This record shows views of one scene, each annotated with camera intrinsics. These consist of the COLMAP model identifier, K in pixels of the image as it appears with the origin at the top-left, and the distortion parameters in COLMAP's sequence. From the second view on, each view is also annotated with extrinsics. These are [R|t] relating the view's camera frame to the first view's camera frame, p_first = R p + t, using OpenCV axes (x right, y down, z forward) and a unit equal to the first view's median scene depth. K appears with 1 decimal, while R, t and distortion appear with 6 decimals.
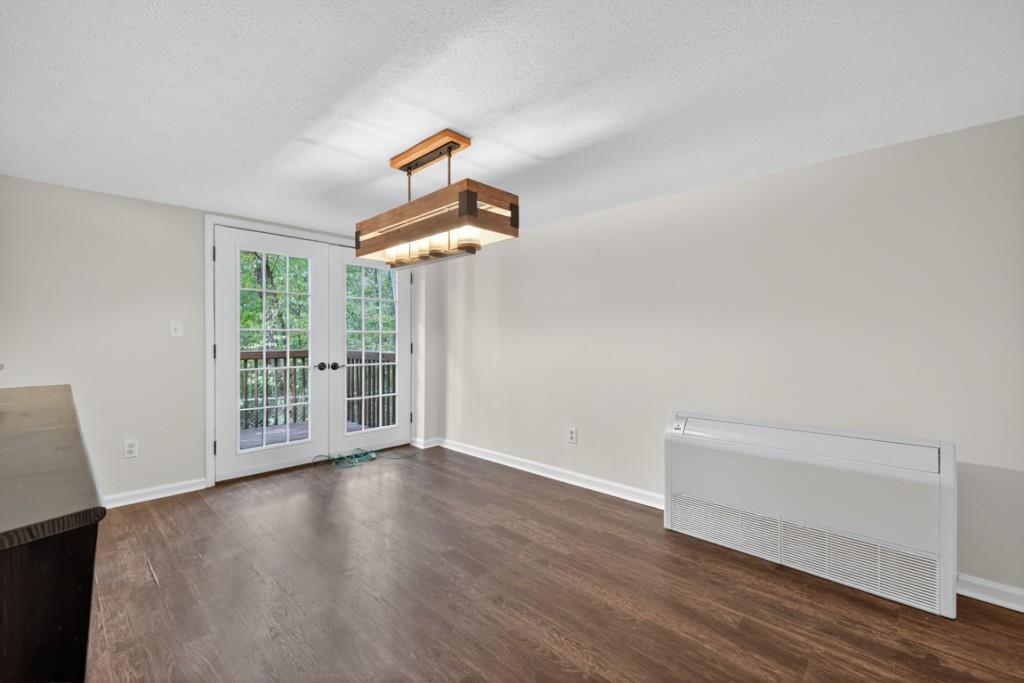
lens RADIAL K [[424.6, 0, 508.6], [0, 424.6, 340.3], [0, 0, 1]] dist [0.008831, -0.001671]
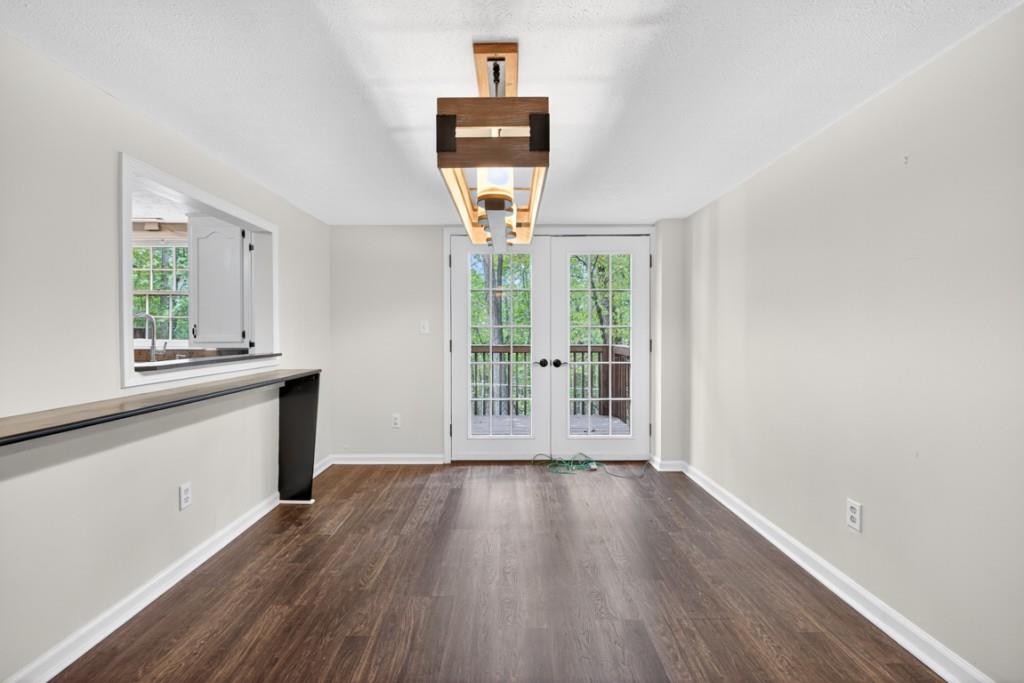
lens RADIAL K [[424.6, 0, 509.8], [0, 424.6, 331.4], [0, 0, 1]] dist [0.008831, -0.001671]
pose [[0.693290, -0.007019, -0.720625, 0.214668], [0.001874, 0.999967, -0.007936, -0.002772], [0.720656, 0.004152, 0.693280, 0.283099]]
